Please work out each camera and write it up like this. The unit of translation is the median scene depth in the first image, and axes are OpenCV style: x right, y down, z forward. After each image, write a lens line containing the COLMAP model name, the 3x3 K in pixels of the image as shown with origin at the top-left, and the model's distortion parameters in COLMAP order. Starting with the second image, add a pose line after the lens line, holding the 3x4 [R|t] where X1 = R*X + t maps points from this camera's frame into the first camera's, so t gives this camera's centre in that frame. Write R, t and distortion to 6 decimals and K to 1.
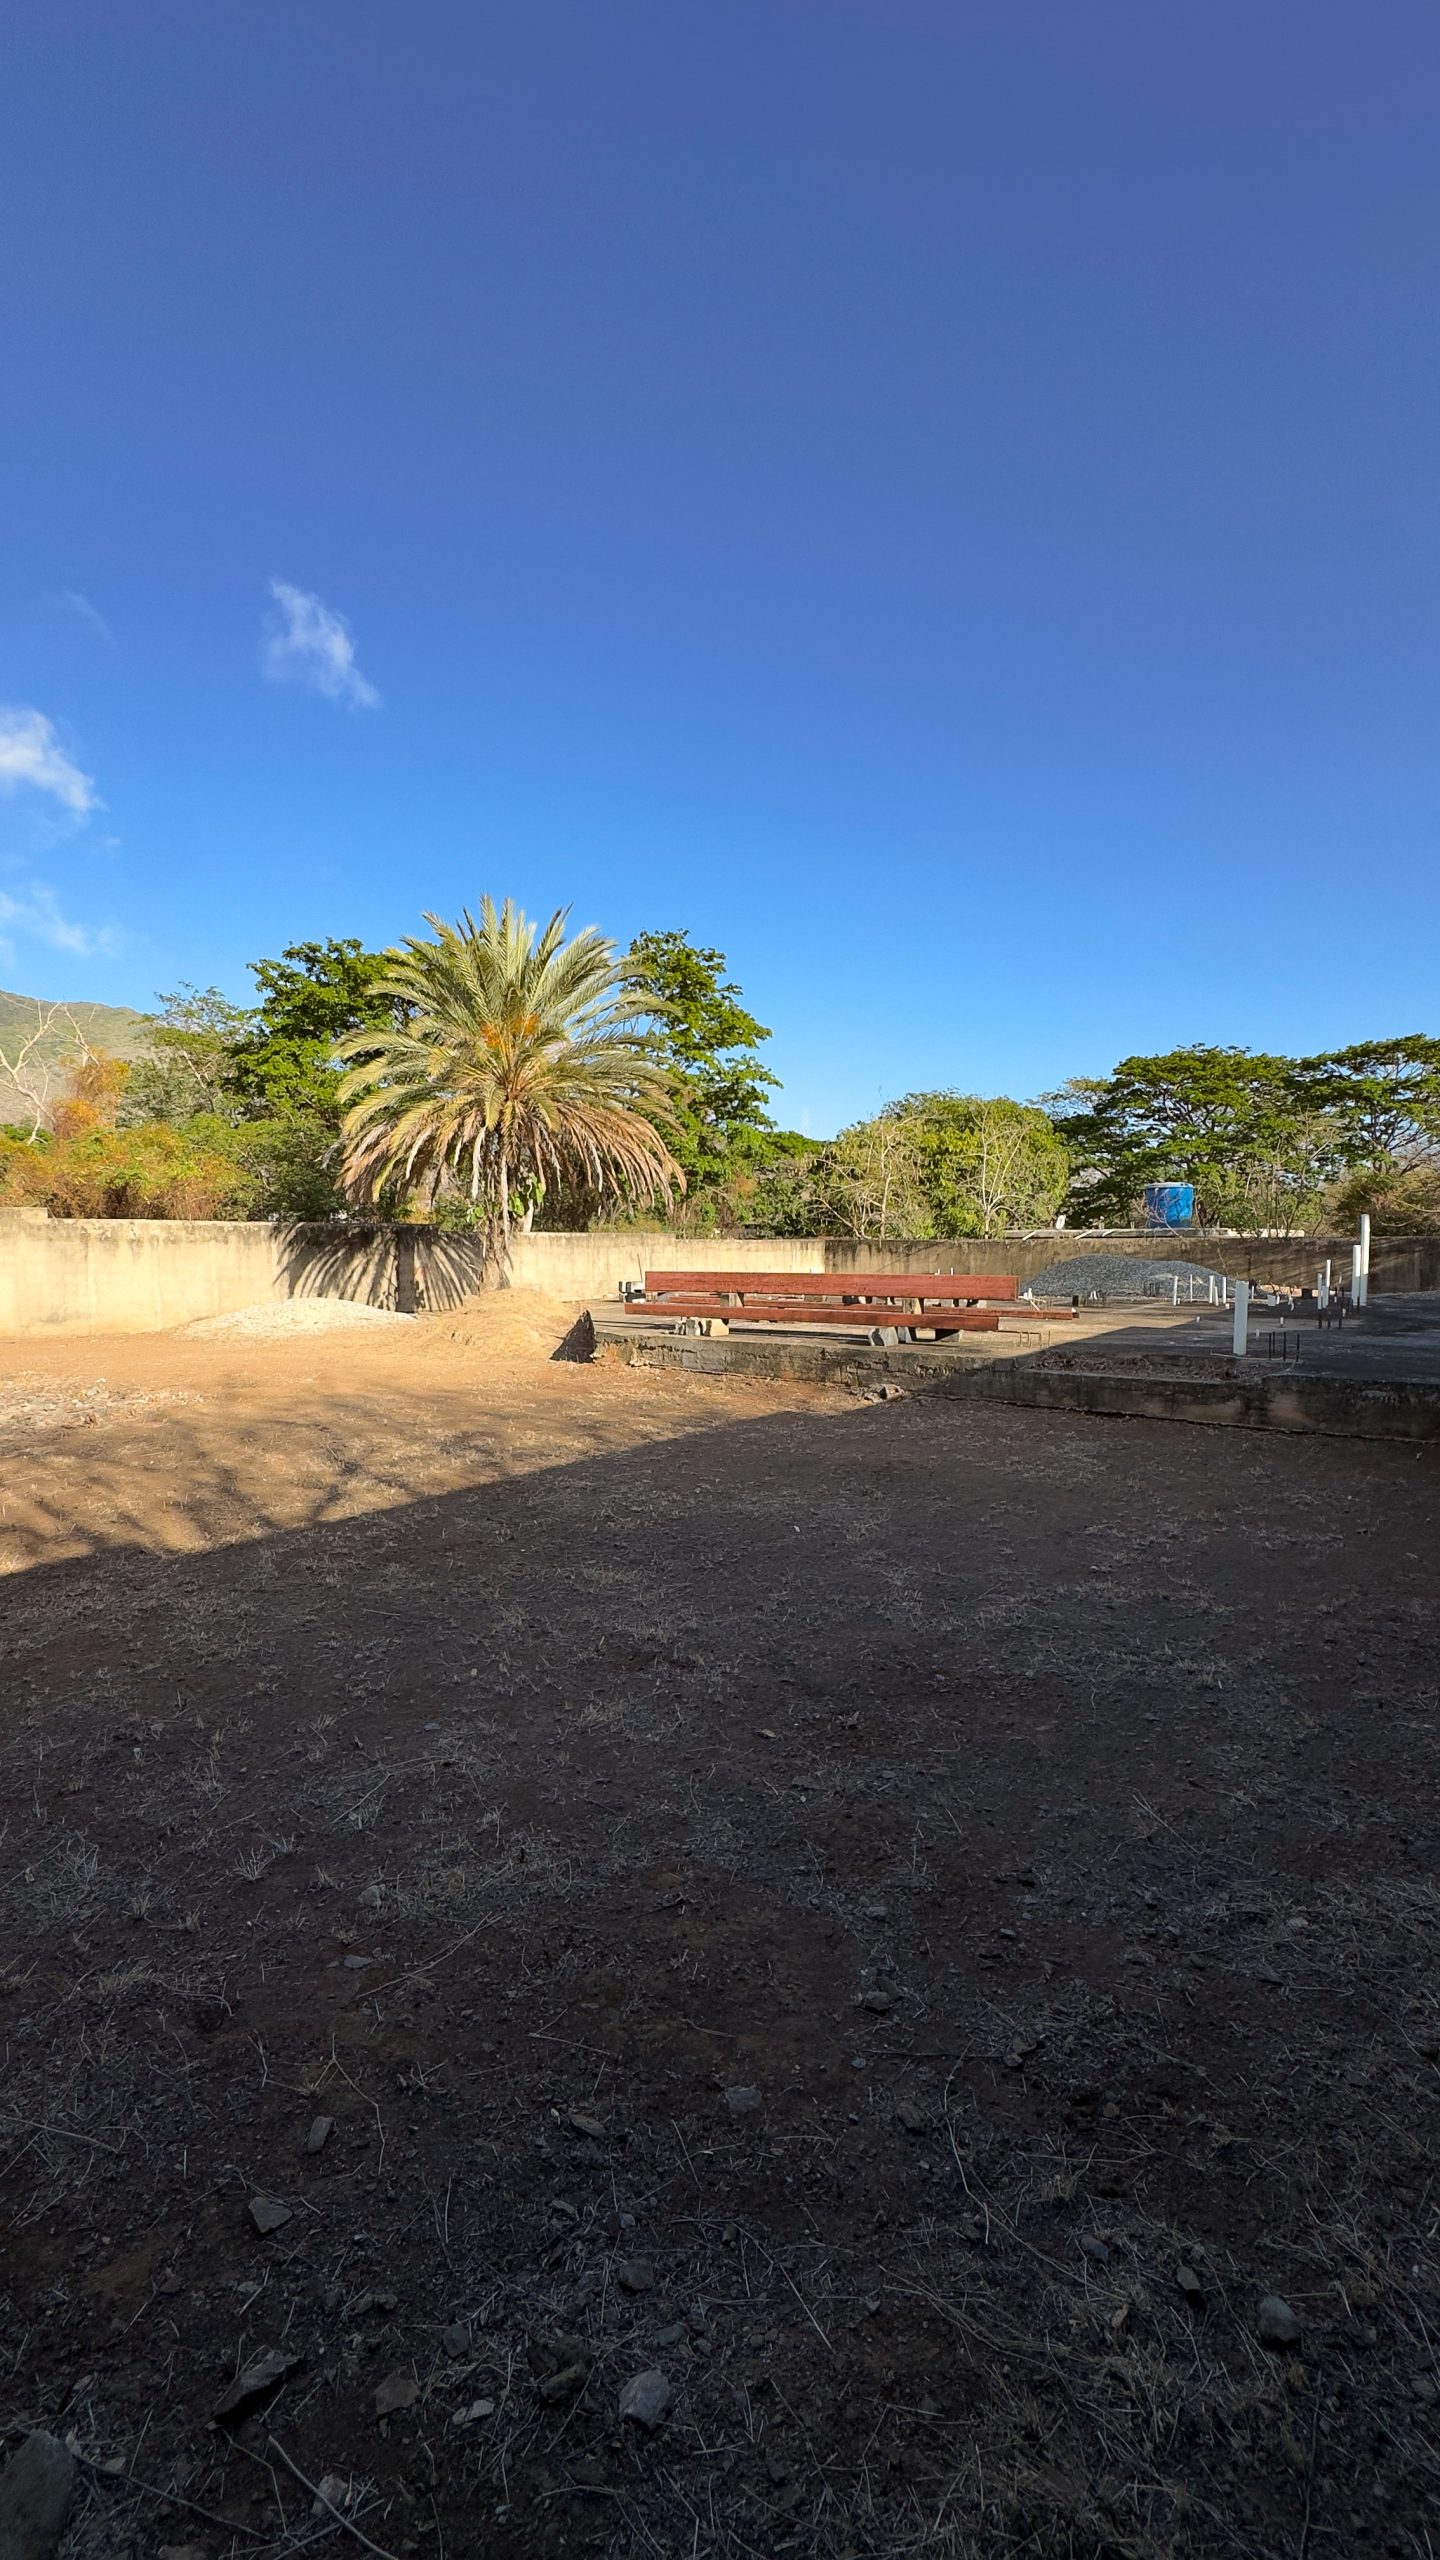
lens RADIAL K [[1036.5, 0, 739.9], [0, 1036.5, 1284.0], [0, 0, 1]] dist [-0.033649, 0.016290]
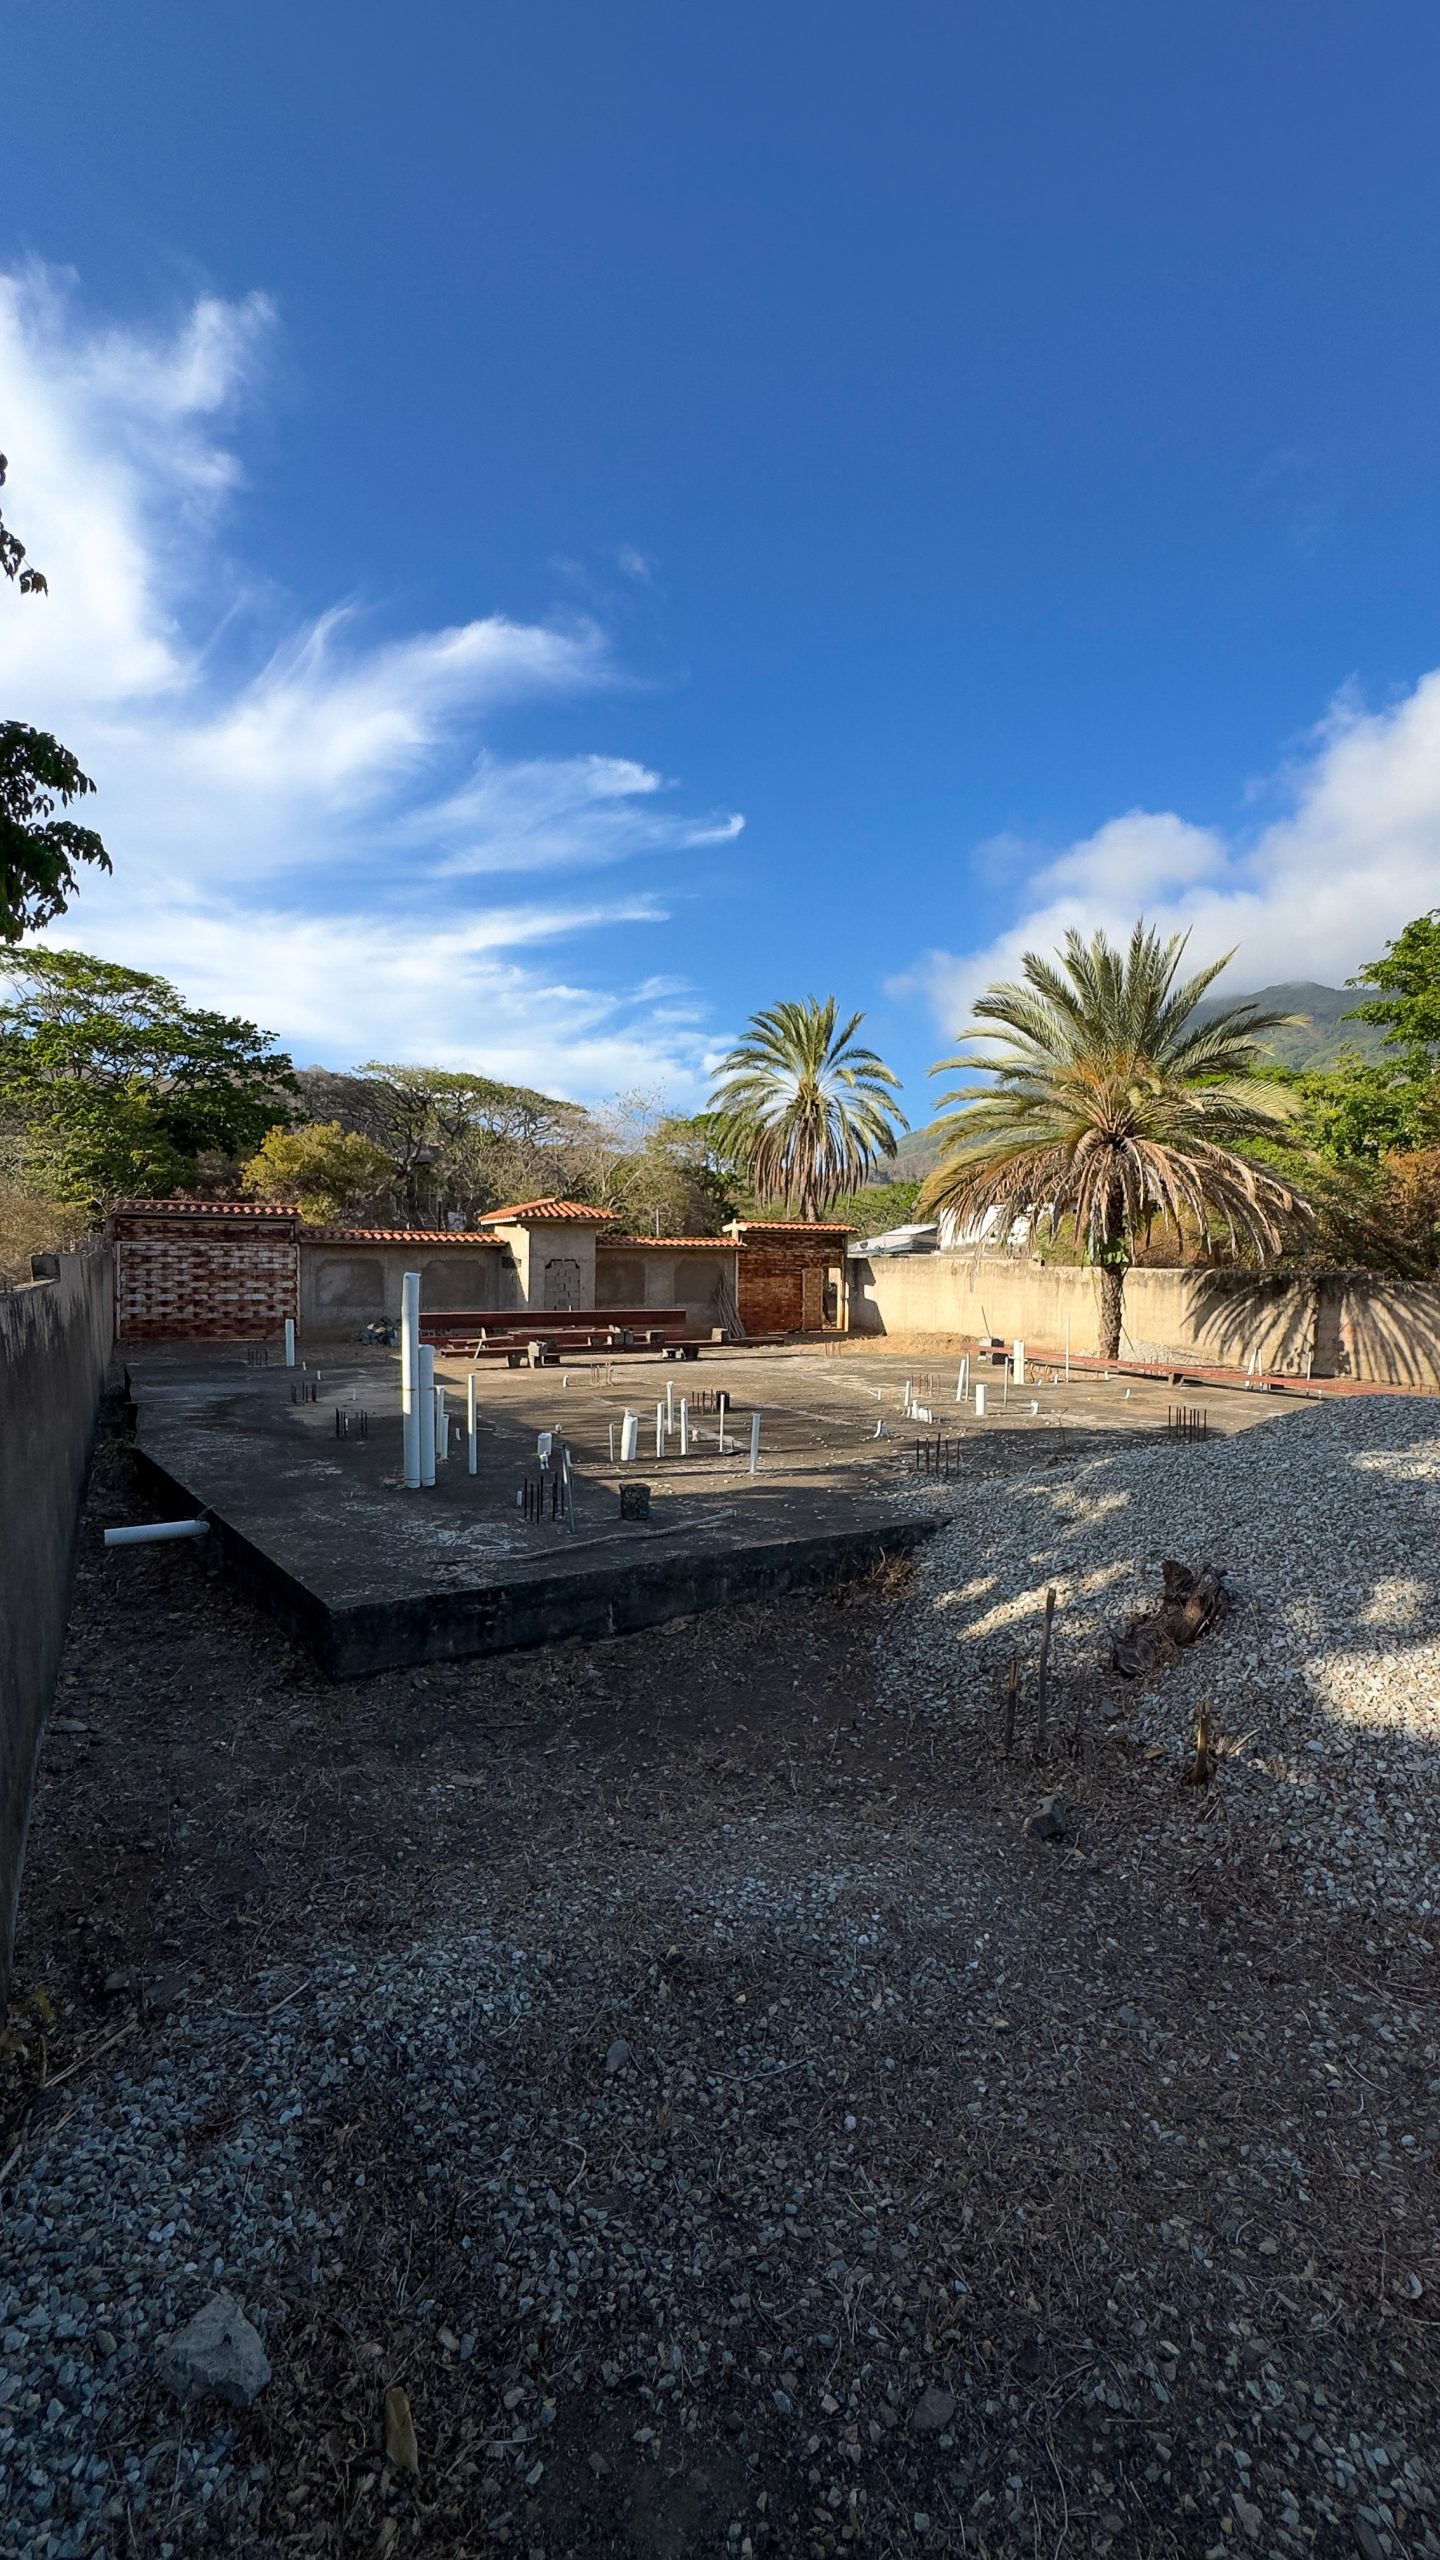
lens RADIAL K [[1036.5, 0, 718.0], [0, 1036.5, 1245.4], [0, 0, 1]] dist [-0.033649, 0.016290]
pose [[-0.382776, -0.016251, -0.923698, 1.320734], [-0.050616, 0.998712, 0.003404, -0.117091], [0.922454, 0.048057, -0.383105, 1.762657]]
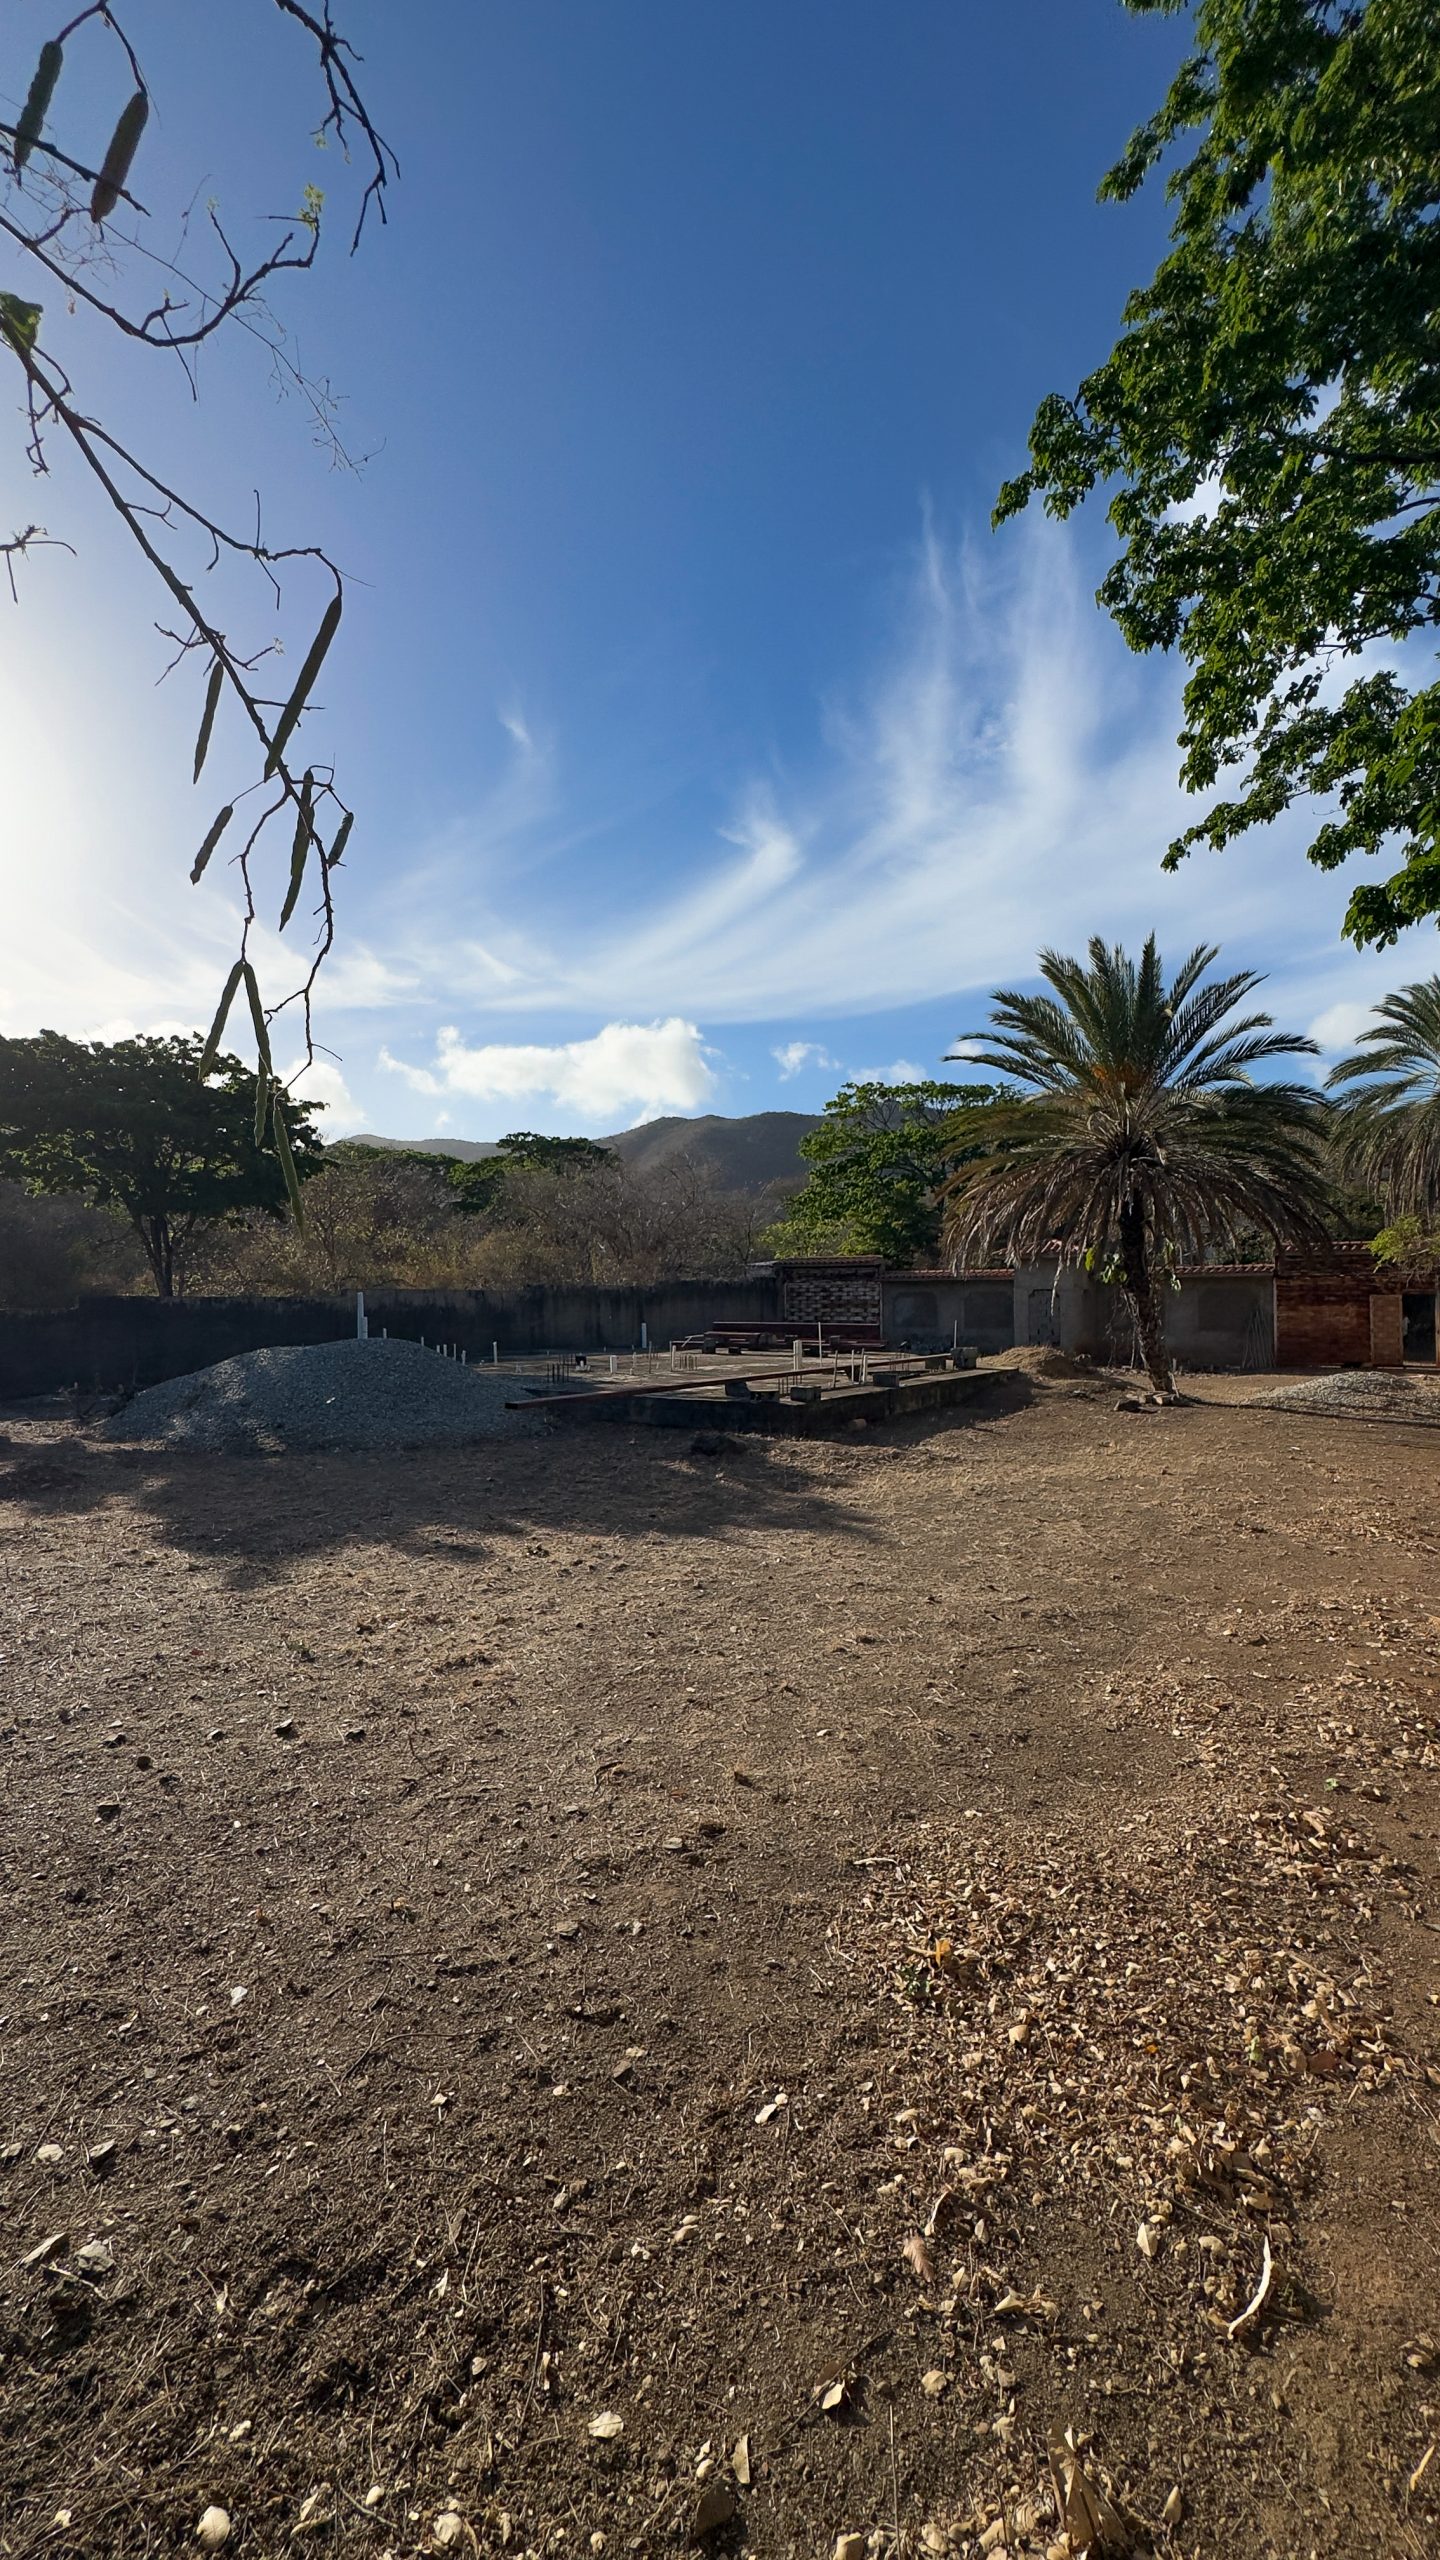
lens RADIAL K [[1036.5, 0, 738.3], [0, 1036.5, 1280.3], [0, 0, 1]] dist [-0.033649, 0.016290]
pose [[-0.995836, 0.004924, -0.091033, 0.356672], [0.002412, 0.999614, 0.027678, -0.162592], [0.091134, 0.027343, -0.995463, 3.203933]]
